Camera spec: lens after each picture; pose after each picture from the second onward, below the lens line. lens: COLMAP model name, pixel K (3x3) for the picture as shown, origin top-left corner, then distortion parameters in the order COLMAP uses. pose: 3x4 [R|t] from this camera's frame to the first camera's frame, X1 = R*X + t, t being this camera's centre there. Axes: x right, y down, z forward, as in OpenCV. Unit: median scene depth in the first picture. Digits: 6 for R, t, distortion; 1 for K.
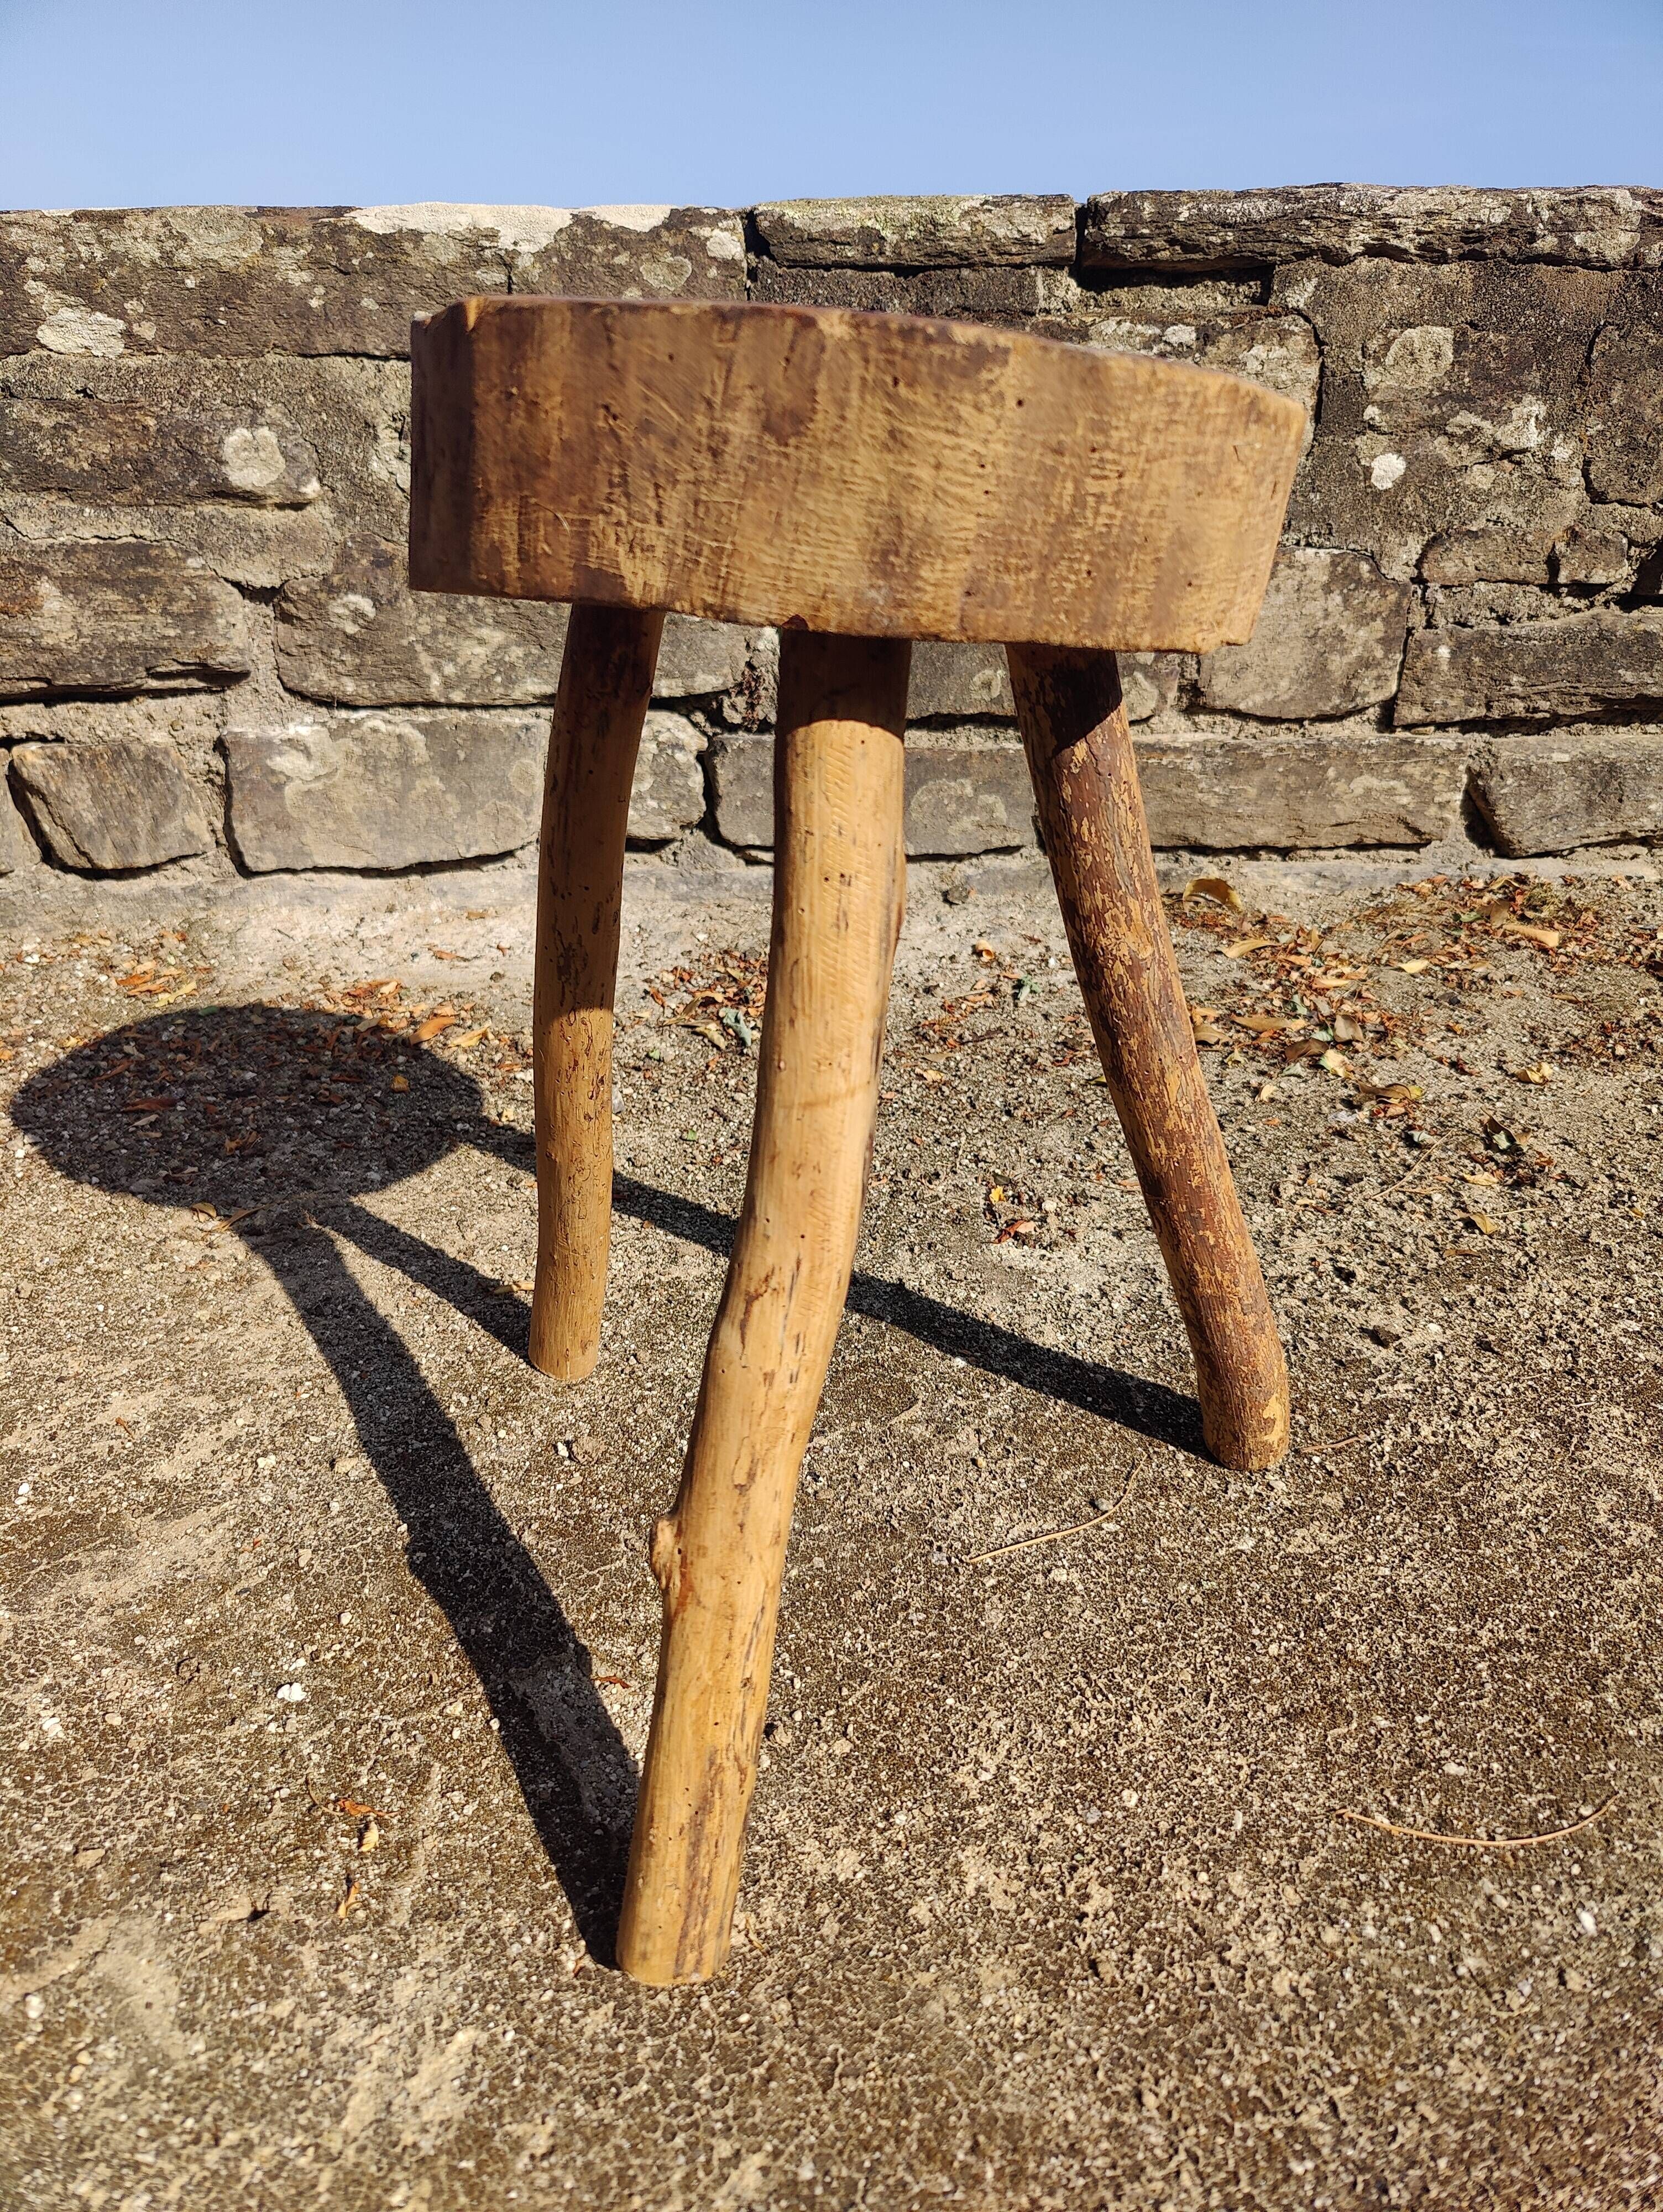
lens RADIAL K [[1550.0, 0, 834.3], [0, 1550.0, 1145.4], [0, 0, 1]] dist [0.043060, -0.056519]
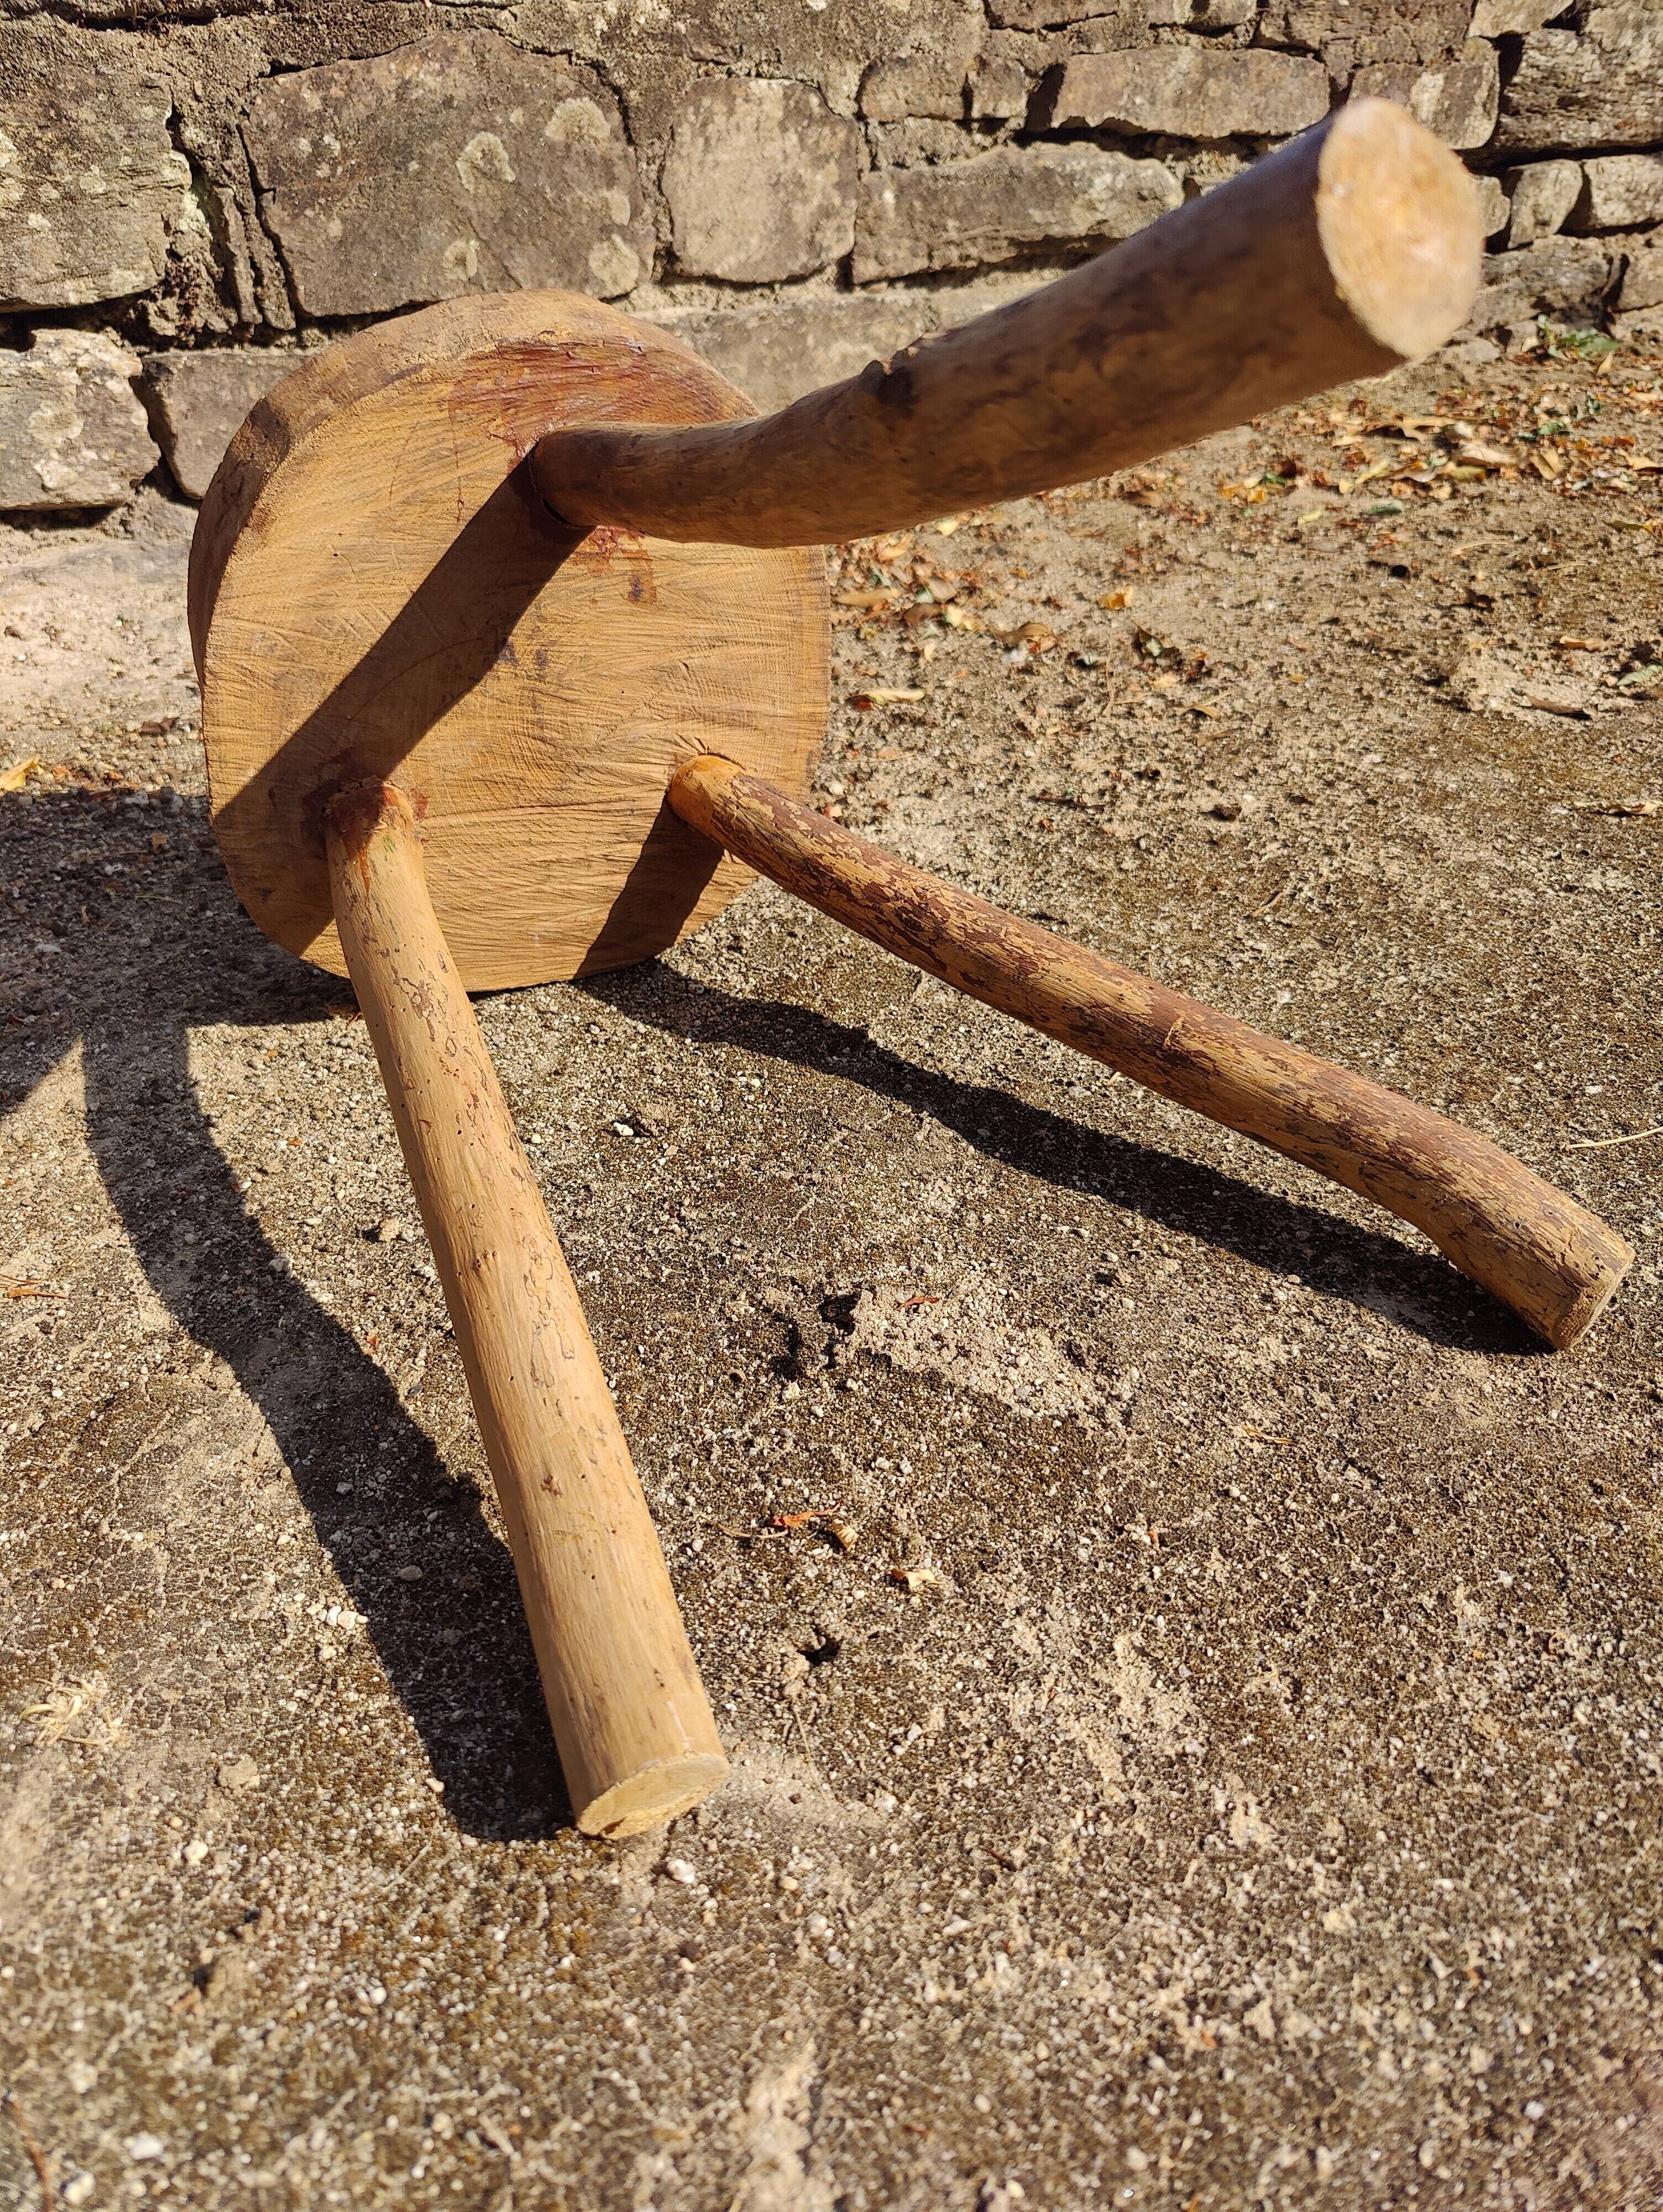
lens RADIAL K [[1545.6, 0, 827.7], [0, 1545.6, 1123.3], [0, 0, 1]] dist [0.038648, -0.065787]
pose [[0.847171, -0.307796, 0.433085, -0.285655], [0.240403, 0.948958, 0.204171, 0.031860], [-0.473822, -0.068853, 0.877925, 0.143321]]
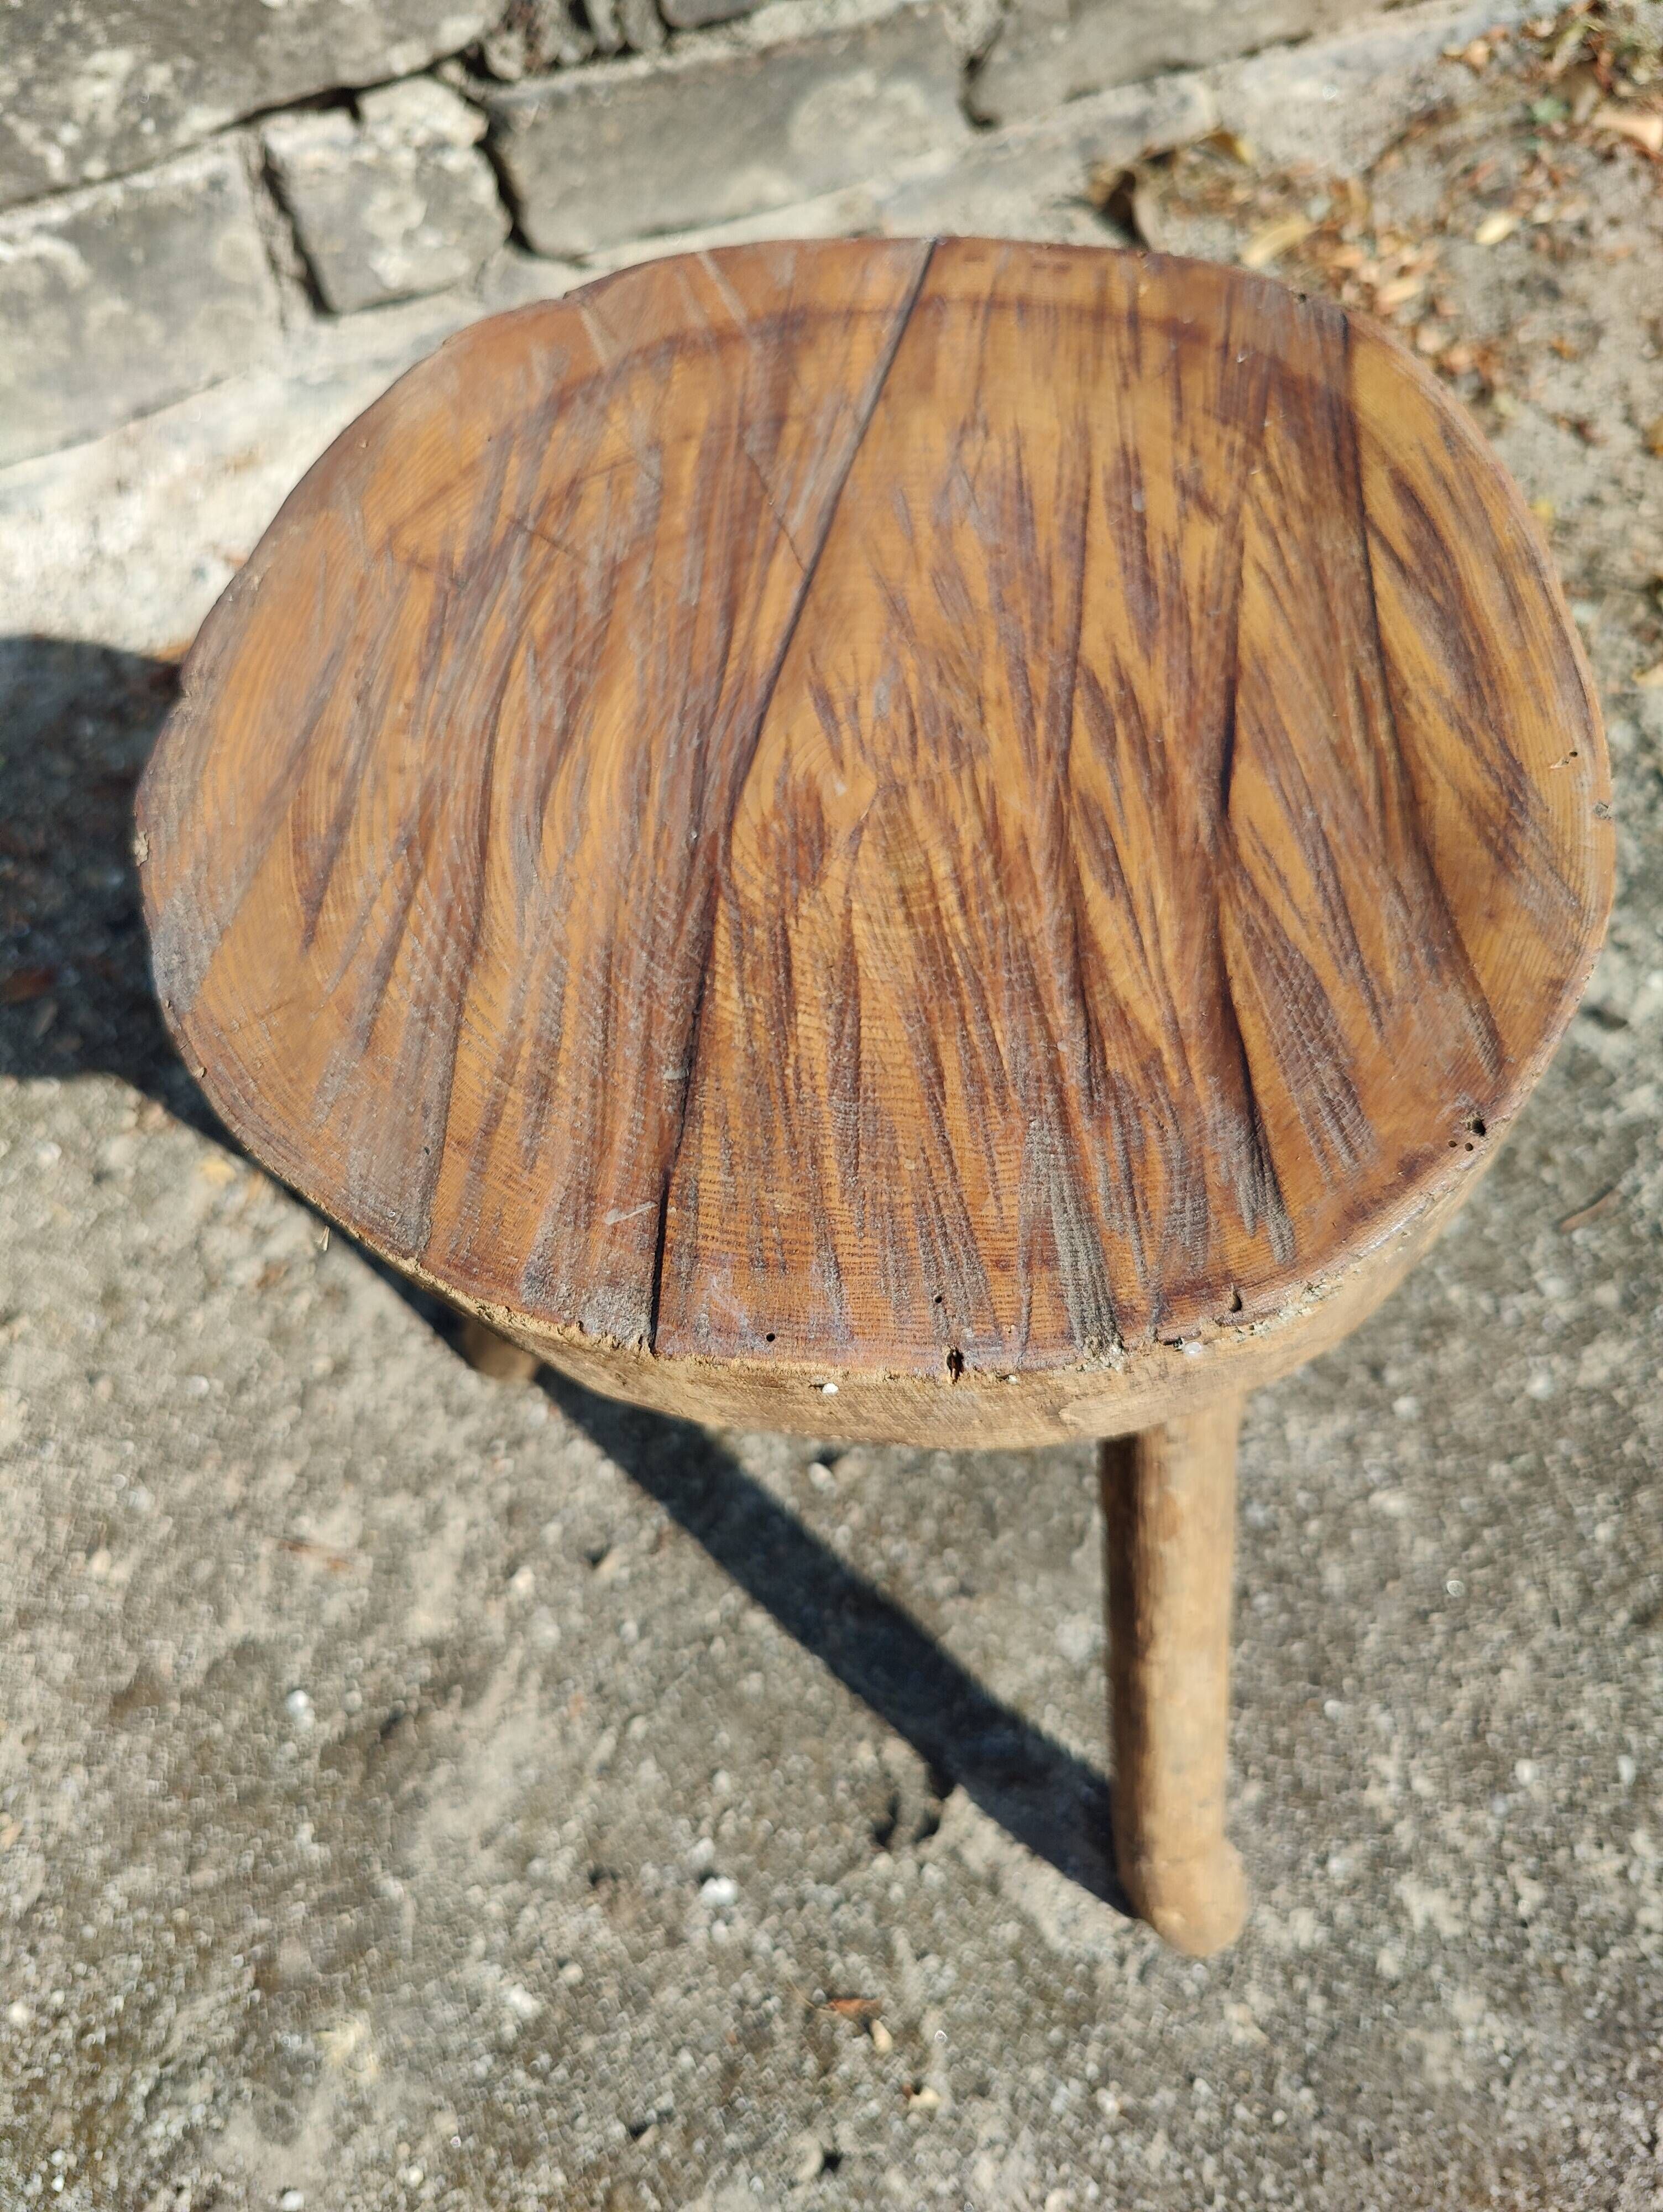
lens RADIAL K [[1606.0, 0, 841.3], [0, 1606.0, 1108.9], [0, 0, 1]] dist [0.028030, -0.059588]
pose [[0.959768, -0.279040, 0.031347, -0.086059], [0.208891, 0.784137, 0.584375, -0.346695], [-0.187644, -0.554316, 0.810878, 0.219044]]
